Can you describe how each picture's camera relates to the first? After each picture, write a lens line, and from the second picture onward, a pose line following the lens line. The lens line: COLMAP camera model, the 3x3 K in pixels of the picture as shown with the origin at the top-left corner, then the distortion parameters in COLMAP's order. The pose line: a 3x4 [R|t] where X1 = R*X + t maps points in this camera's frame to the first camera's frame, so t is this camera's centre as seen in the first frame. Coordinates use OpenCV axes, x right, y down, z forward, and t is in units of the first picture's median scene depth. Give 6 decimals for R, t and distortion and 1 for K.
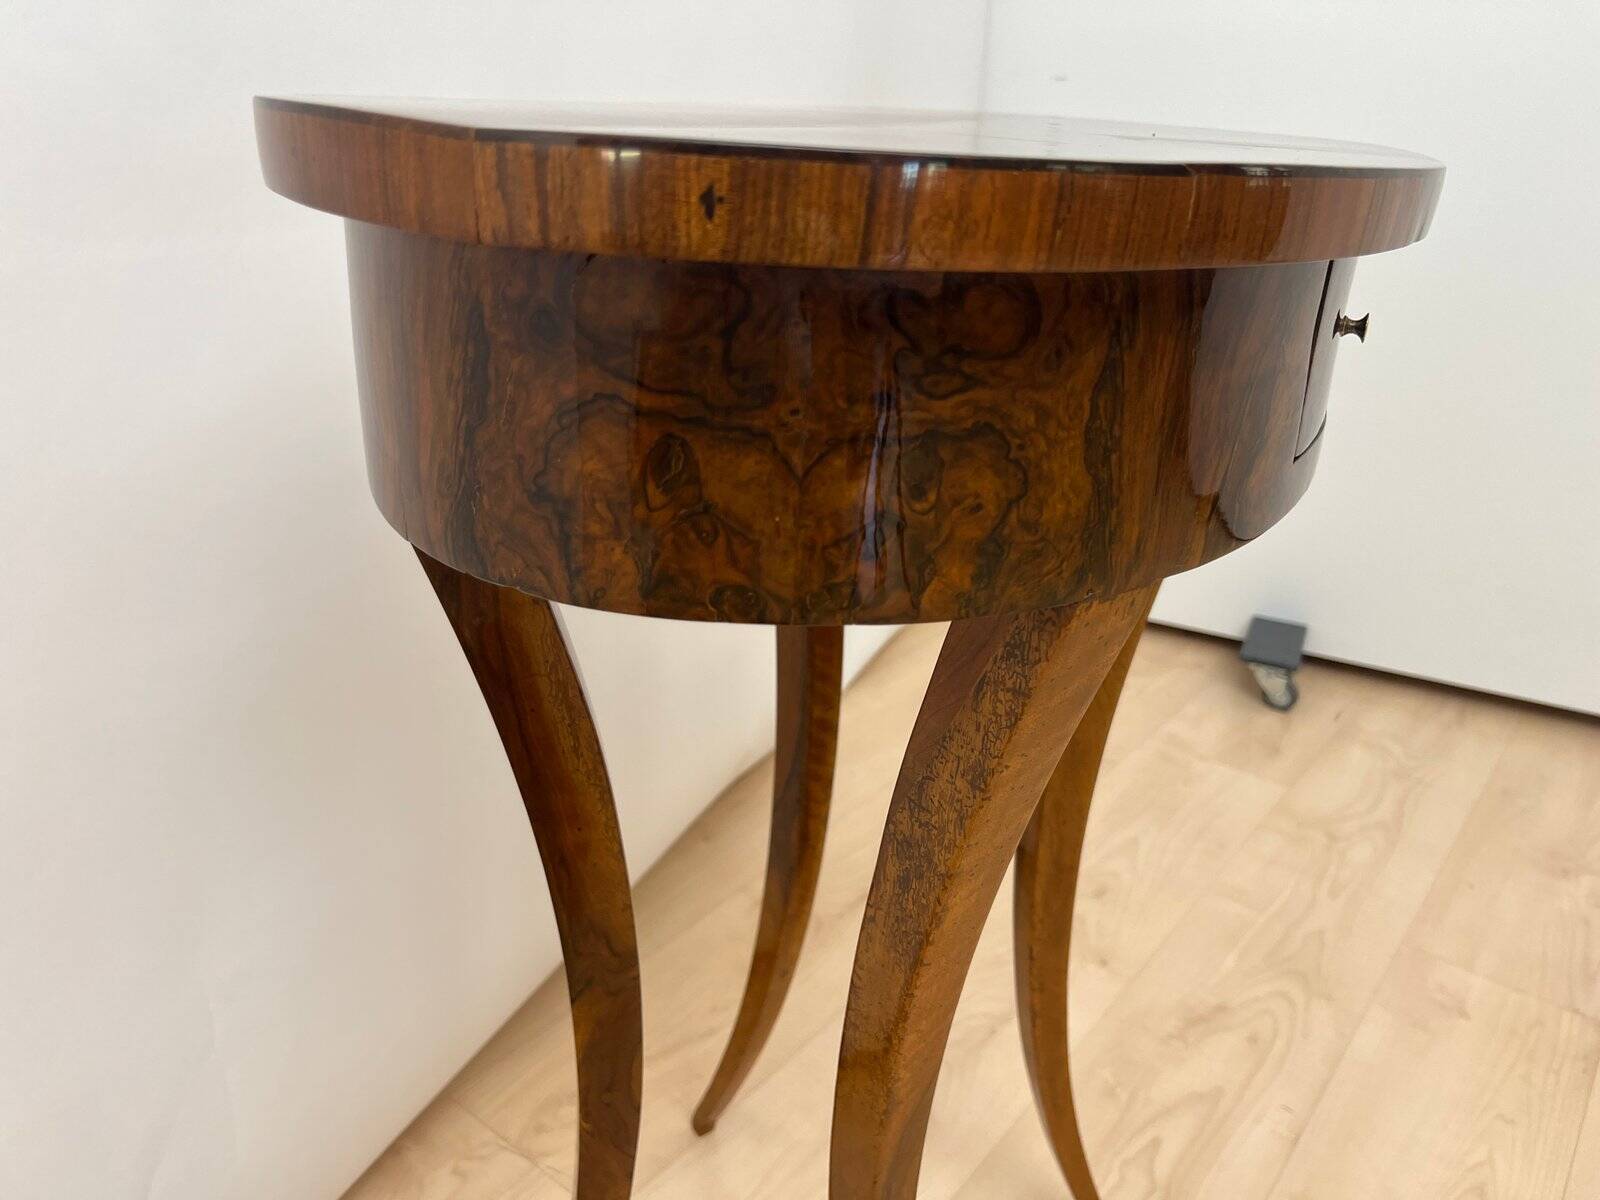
lens RADIAL K [[1233.3, 0, 786.2], [0, 1233.3, 555.6], [0, 0, 1]] dist [0.010188, -0.035891]
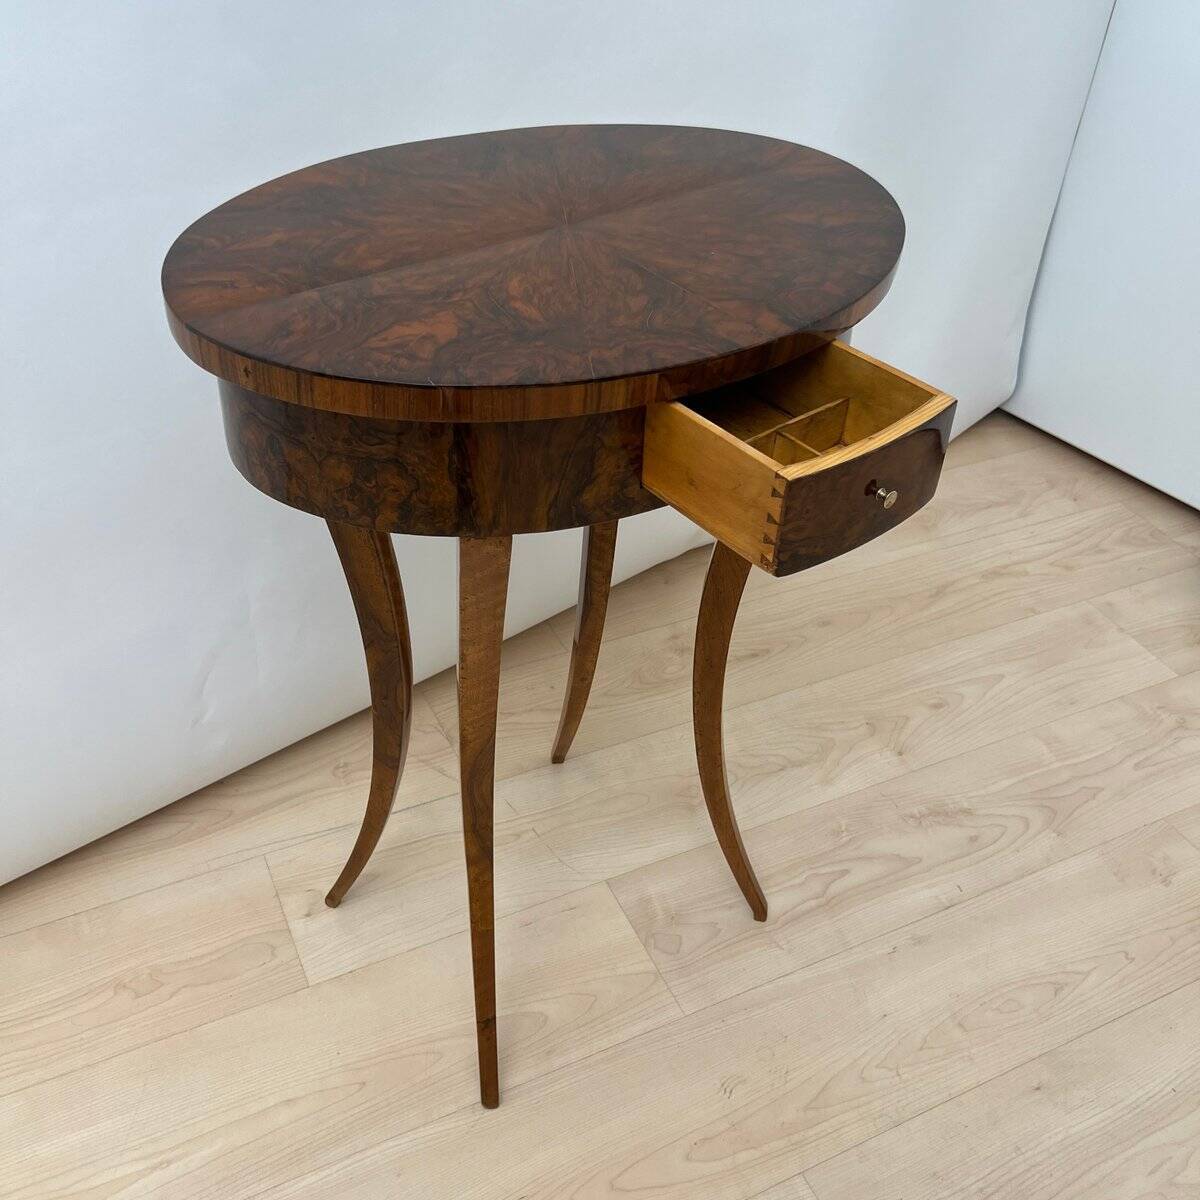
lens RADIAL K [[1237.0, 0, 596.9], [0, 1237.0, 604.9], [0, 0, 1]] dist [0.006099, -0.030881]
pose [[0.905758, 0.276887, -0.320836, 1.296292], [-0.175763, 0.934307, 0.310125, -0.621332], [0.385629, -0.224507, 0.894923, -0.965899]]
